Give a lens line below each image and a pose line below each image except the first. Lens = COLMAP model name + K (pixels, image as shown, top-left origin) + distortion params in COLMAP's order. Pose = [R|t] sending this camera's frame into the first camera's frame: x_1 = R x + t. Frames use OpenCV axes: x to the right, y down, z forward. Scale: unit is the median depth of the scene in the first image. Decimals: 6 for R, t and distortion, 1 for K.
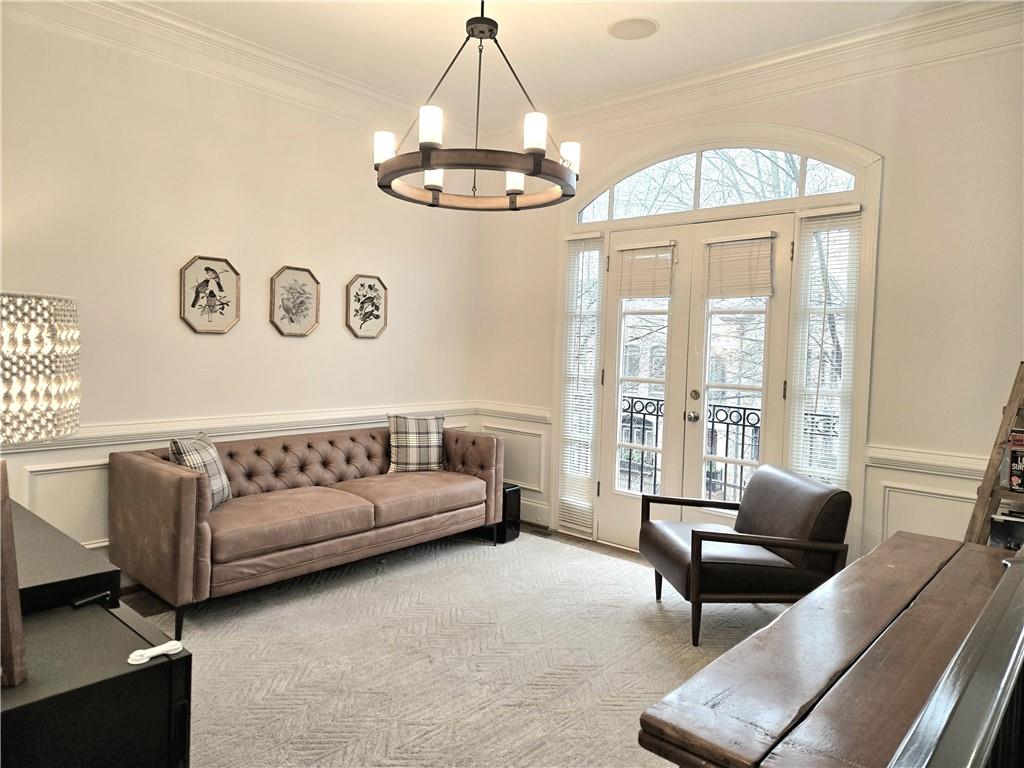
lens RADIAL K [[685.3, 0, 512.4], [0, 685.3, 382.3], [0, 0, 1]] dist [0.002448, 0.000088]
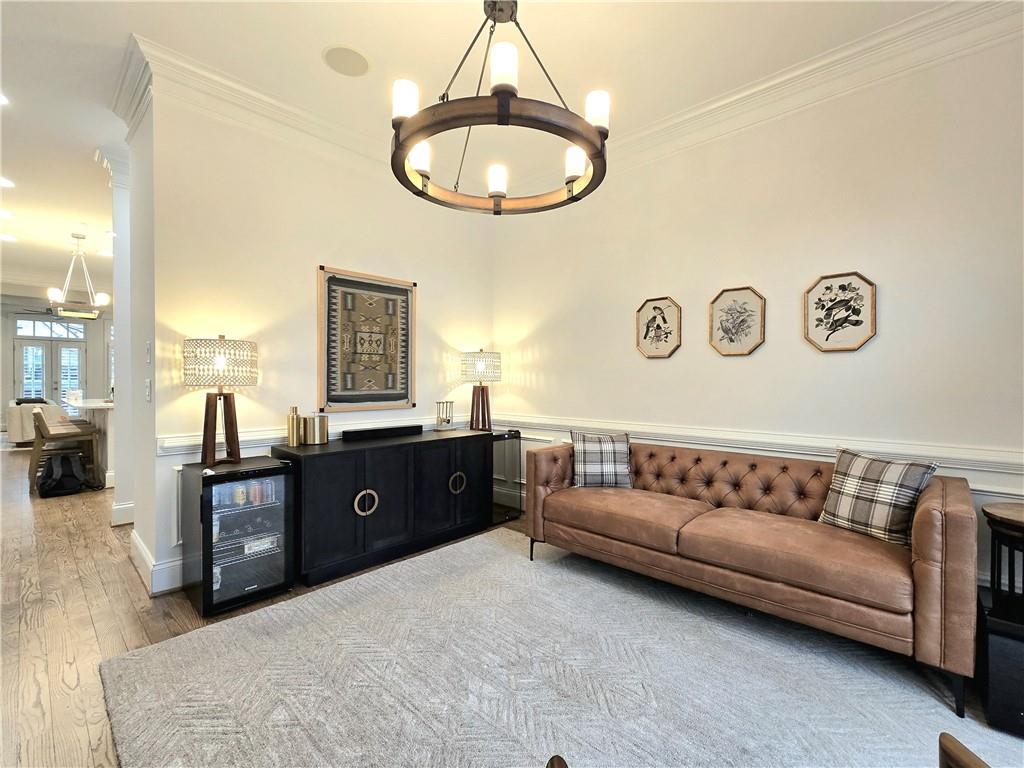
lens RADIAL K [[460.3, 0, 512.1], [0, 460.3, 384.5], [0, 0, 1]] dist [0.002671, -0.000176]
pose [[-0.045660, -0.015367, -0.998839, 0.375848], [-0.053624, 0.998478, -0.012911, 0.002872], [0.997517, 0.052972, -0.046414, 0.689693]]
